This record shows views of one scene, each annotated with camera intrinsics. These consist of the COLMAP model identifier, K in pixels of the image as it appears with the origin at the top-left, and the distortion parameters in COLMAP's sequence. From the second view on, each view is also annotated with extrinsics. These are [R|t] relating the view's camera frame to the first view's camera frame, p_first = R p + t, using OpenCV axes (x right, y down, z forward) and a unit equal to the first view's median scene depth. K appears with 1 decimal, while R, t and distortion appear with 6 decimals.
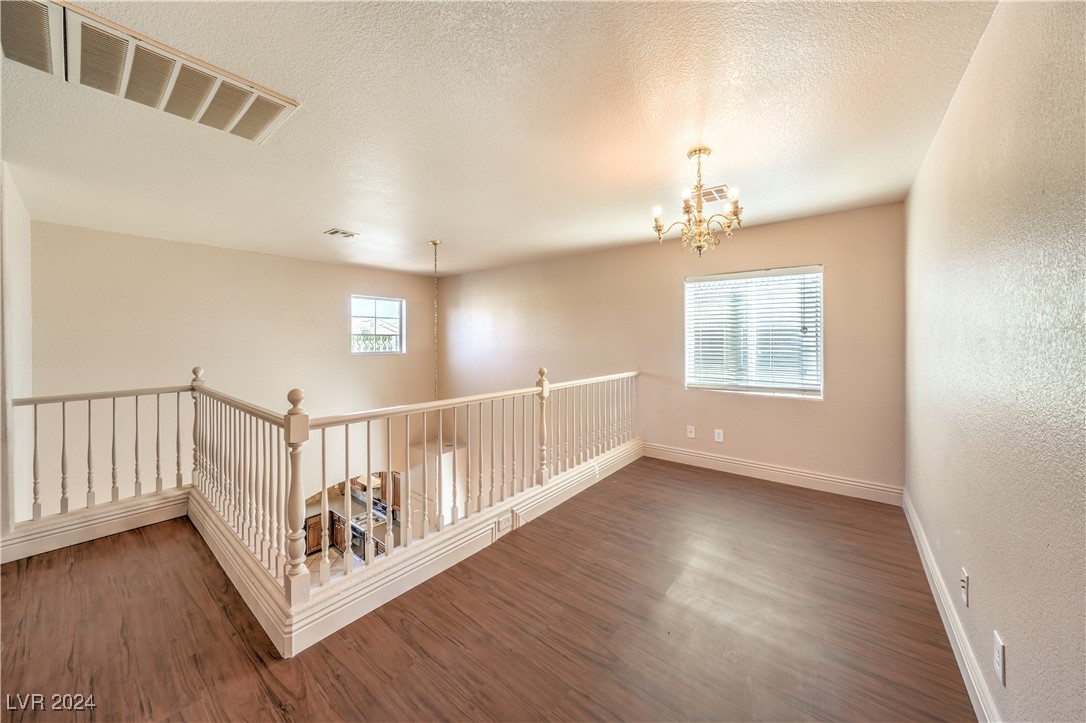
lens RADIAL K [[373.6, 0, 543.0], [0, 373.6, 361.5], [0, 0, 1]] dist [0.000261, 0.000025]
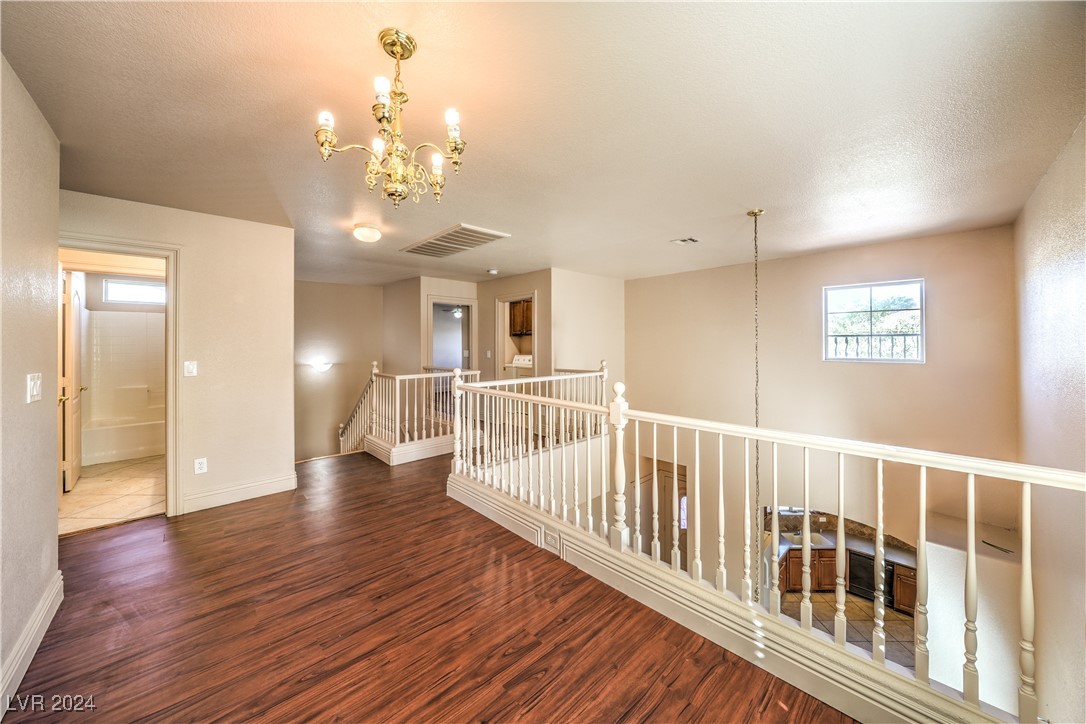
lens RADIAL K [[389.9, 0, 540.7], [0, 389.9, 336.2], [0, 0, 1]] dist [0.000445, 0.000073]
pose [[-0.139962, -0.019068, -0.989973, 0.698681], [-0.054890, 0.998427, -0.011470, -0.046510], [0.988634, 0.052734, -0.140789, 0.872782]]
